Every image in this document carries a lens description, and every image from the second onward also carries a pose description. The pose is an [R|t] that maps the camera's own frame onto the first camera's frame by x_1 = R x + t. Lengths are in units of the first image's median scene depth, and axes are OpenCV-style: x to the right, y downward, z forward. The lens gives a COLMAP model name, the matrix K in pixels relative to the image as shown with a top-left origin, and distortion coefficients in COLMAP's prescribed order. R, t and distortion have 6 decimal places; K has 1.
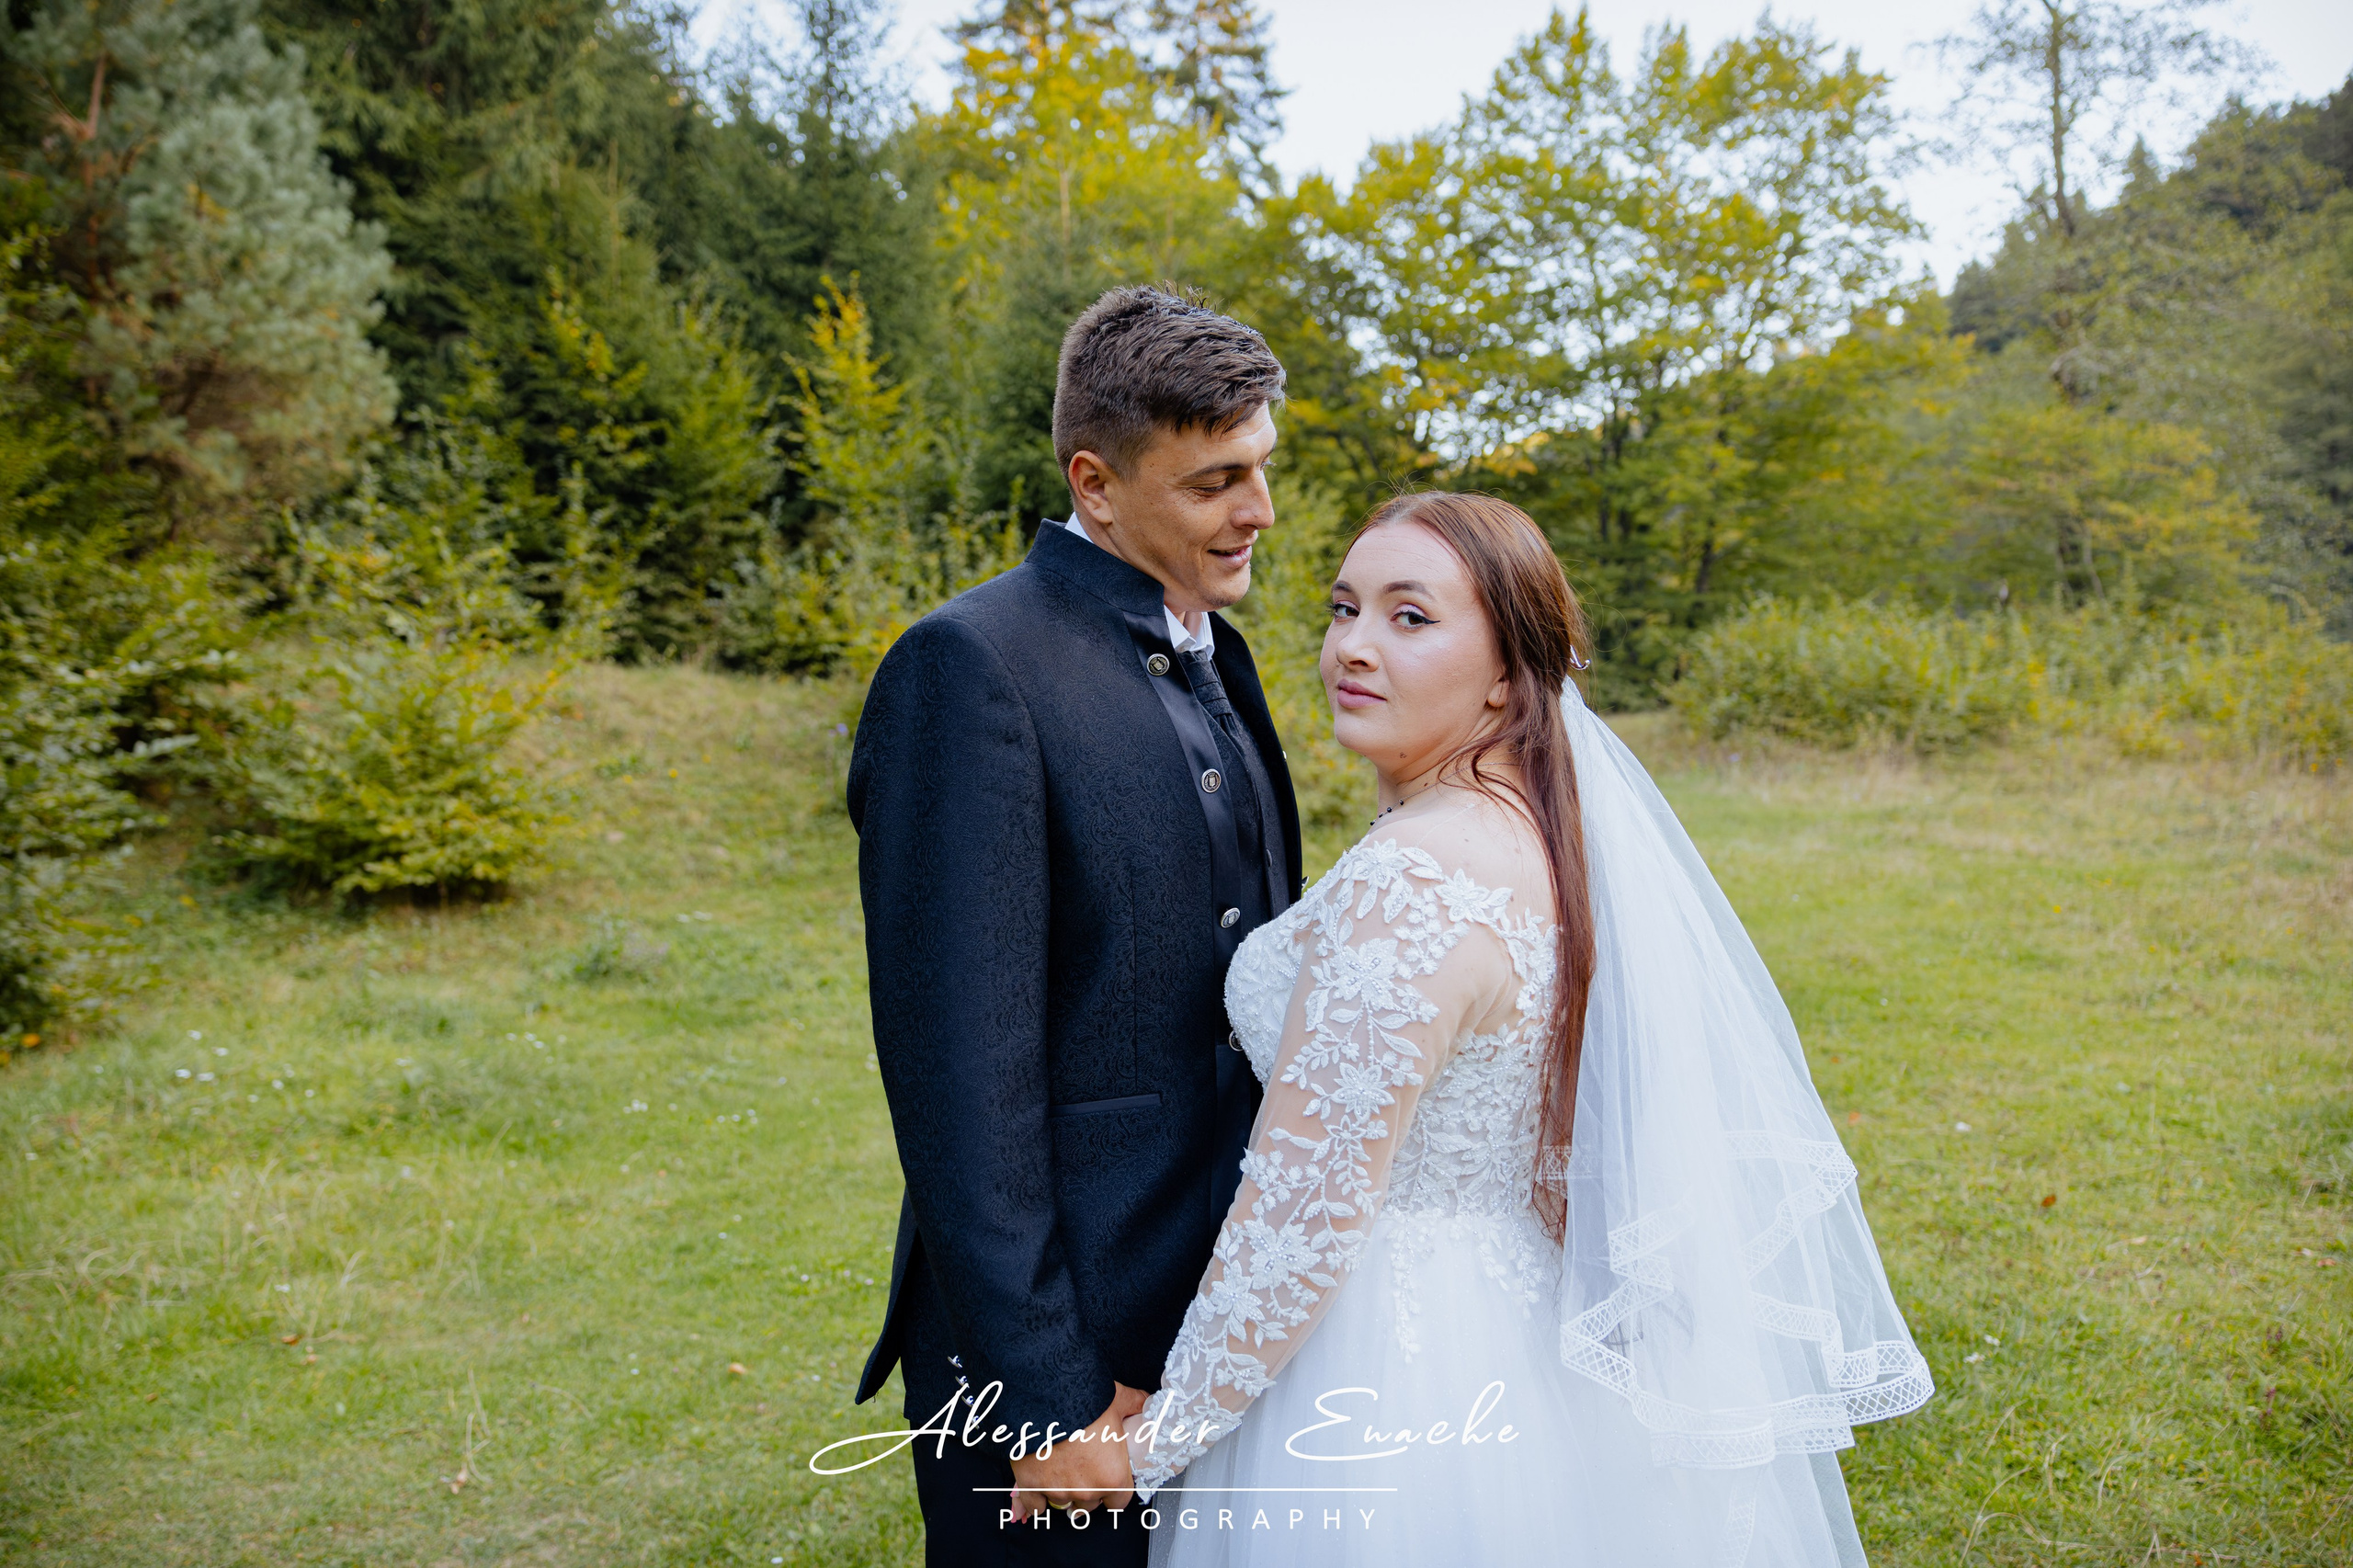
lens RADIAL K [[1717.0, 0, 1108.1], [0, 1717.0, 739.1], [0, 0, 1]] dist [0.000419, 0.003791]
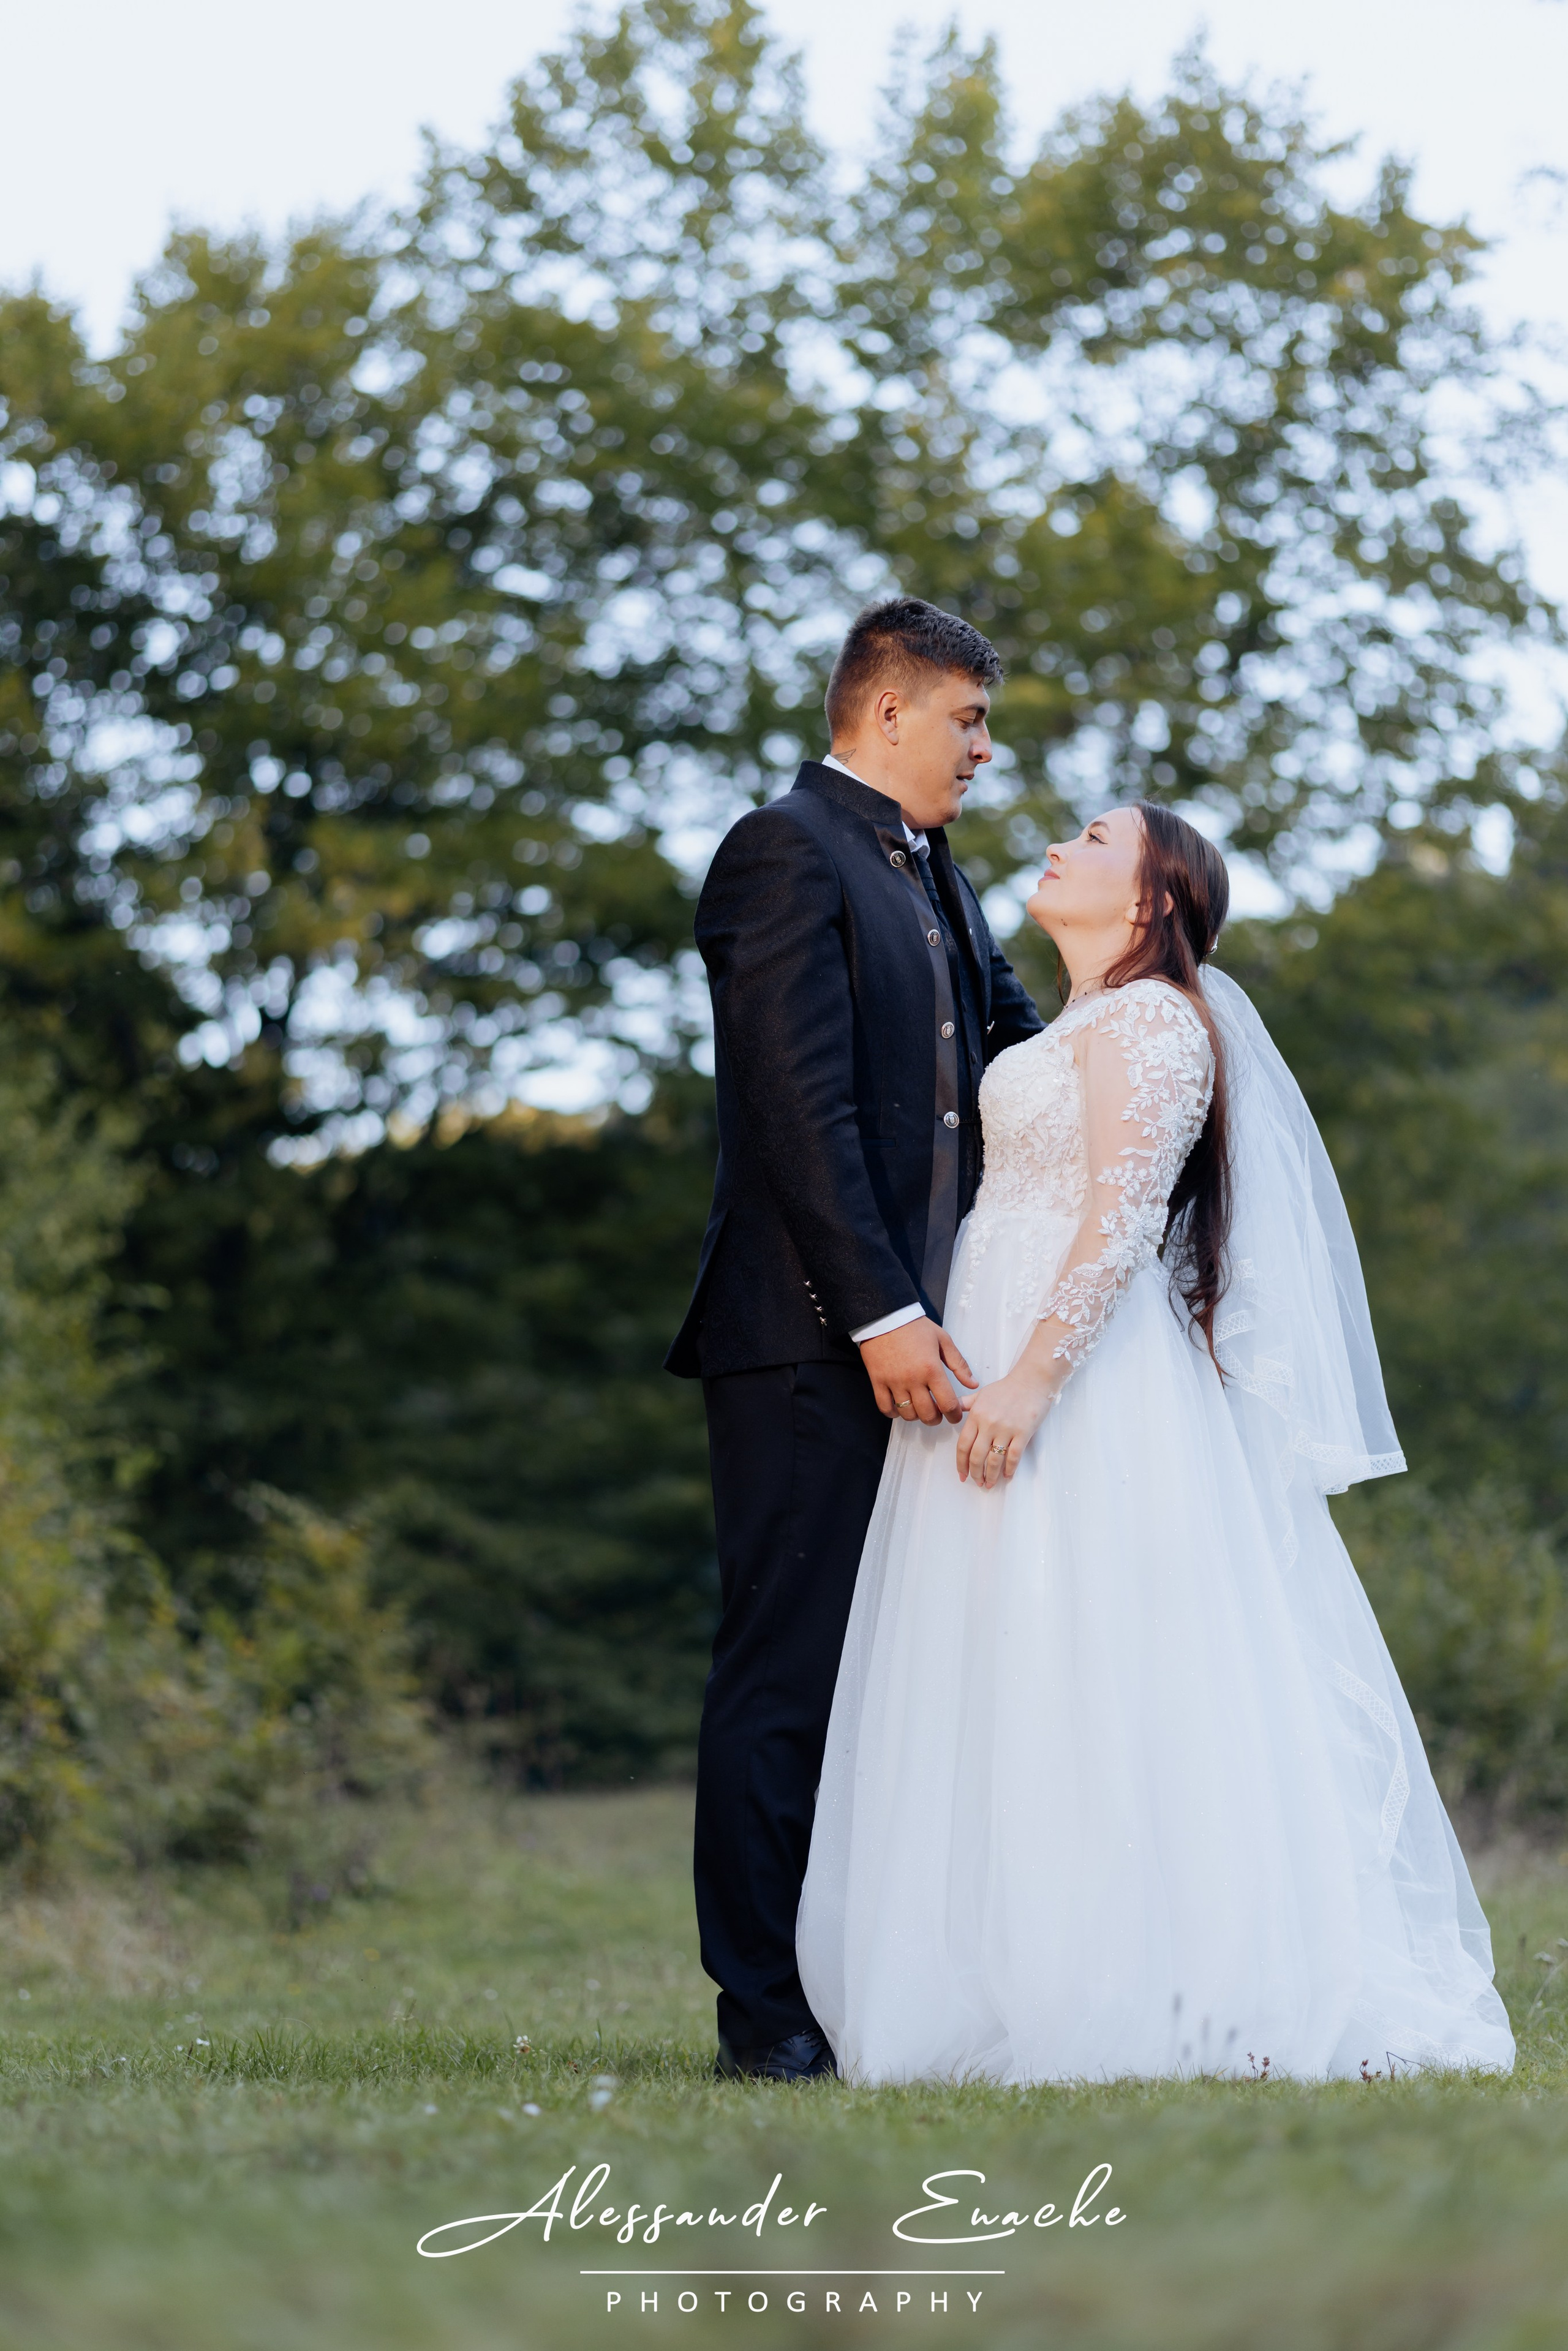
lens RADIAL K [[5540.6, 0, 787.7], [0, 5540.6, 1104.2], [0, 0, 1]] dist [0.023126, 0.464996]
pose [[0.952850, 0.081009, 0.292430, -0.052837], [-0.030620, 0.984456, -0.172941, 0.035719], [-0.301894, 0.155833, 0.940519, -0.117741]]
